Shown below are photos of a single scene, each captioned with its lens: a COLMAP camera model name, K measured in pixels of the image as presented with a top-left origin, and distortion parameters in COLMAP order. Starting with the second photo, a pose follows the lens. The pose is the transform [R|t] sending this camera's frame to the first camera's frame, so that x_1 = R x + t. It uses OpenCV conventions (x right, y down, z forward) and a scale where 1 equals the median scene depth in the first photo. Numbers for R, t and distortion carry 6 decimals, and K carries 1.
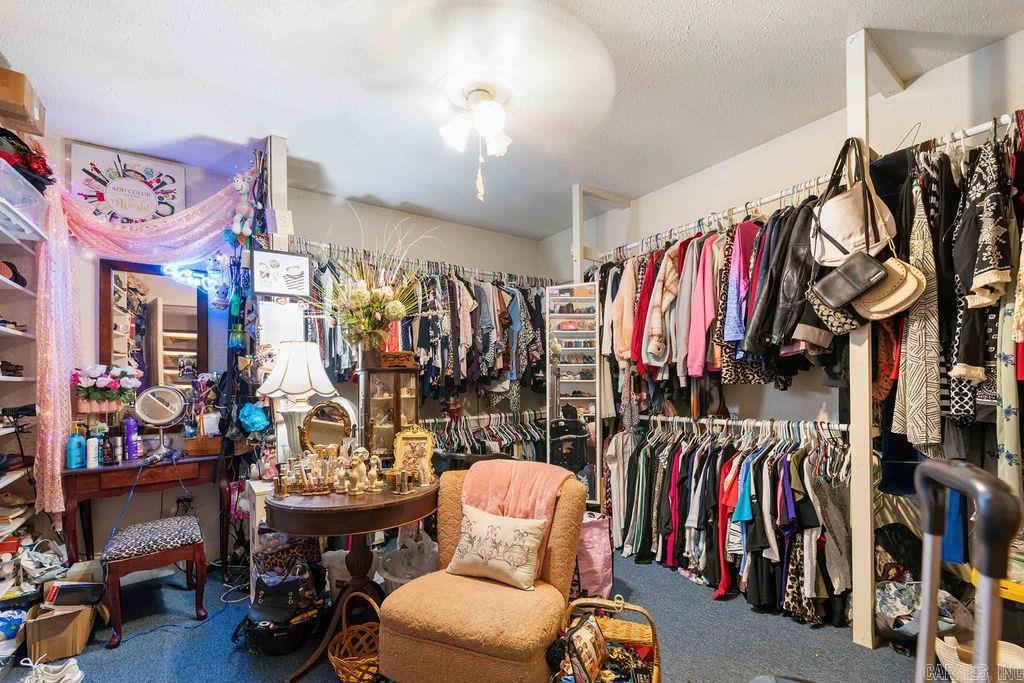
lens RADIAL K [[420.2, 0, 505.4], [0, 420.2, 379.8], [0, 0, 1]] dist [0.007097, -0.003010]
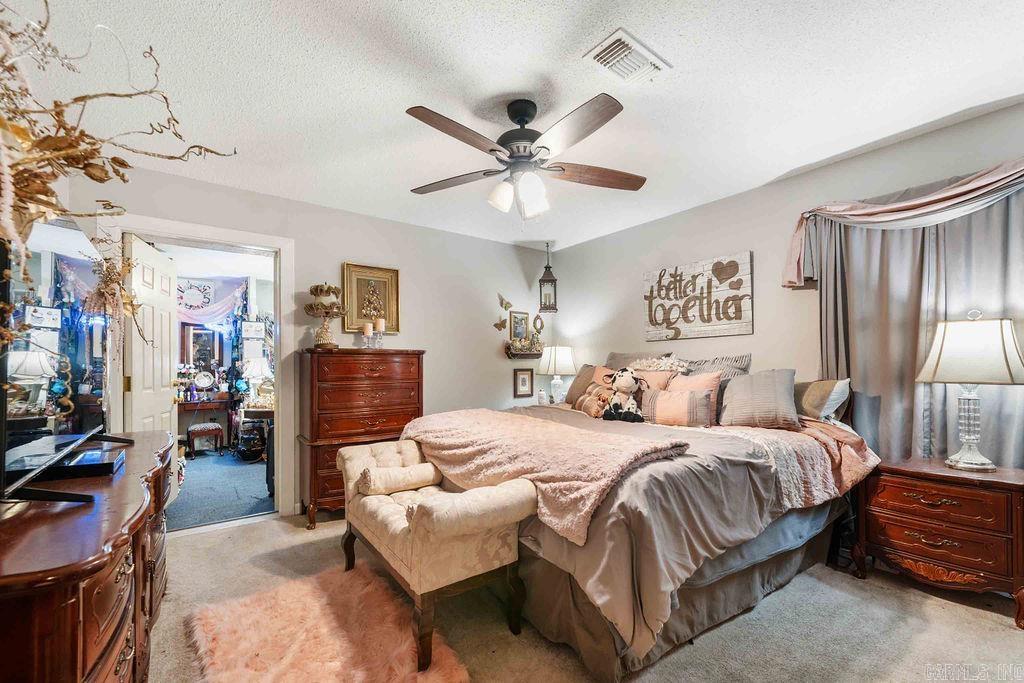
lens RADIAL K [[420.2, 0, 513.2], [0, 420.2, 369.2], [0, 0, 1]] dist [0.007097, -0.003010]
pose [[0.999798, 0.013308, 0.015077, 1.011185], [-0.013338, 0.999909, 0.001872, -0.034733], [-0.015051, -0.002073, 0.999885, -1.581839]]
